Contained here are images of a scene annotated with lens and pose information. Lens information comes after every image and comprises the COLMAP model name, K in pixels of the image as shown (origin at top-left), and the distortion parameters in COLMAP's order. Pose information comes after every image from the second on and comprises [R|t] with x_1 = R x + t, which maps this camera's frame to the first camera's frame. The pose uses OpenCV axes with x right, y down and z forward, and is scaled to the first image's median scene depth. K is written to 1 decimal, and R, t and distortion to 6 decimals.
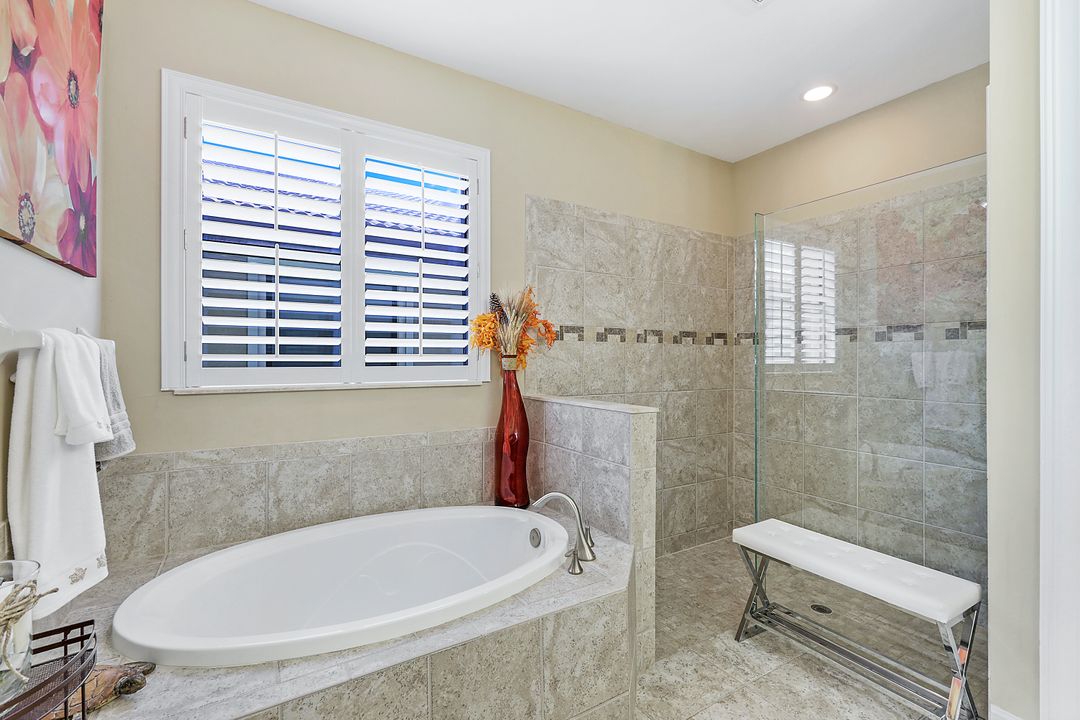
lens RADIAL K [[476.0, 0, 540.7], [0, 476.0, 354.5], [0, 0, 1]] dist [0.001782, 0.001439]
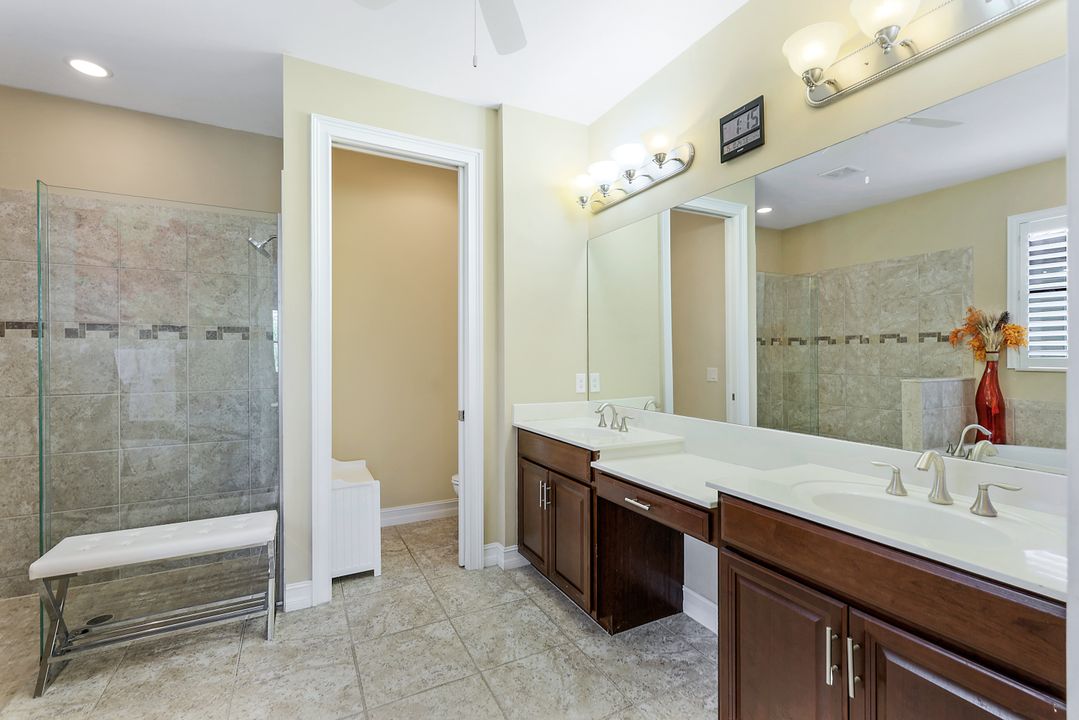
lens RADIAL K [[475.6, 0, 540.0], [0, 475.6, 357.3], [0, 0, 1]] dist [0.001782, 0.001439]
pose [[0.067683, -0.004233, 0.997698, -0.326623], [-0.006559, 0.999968, 0.004687, 0.002326], [-0.997685, -0.006861, 0.067653, 0.072157]]
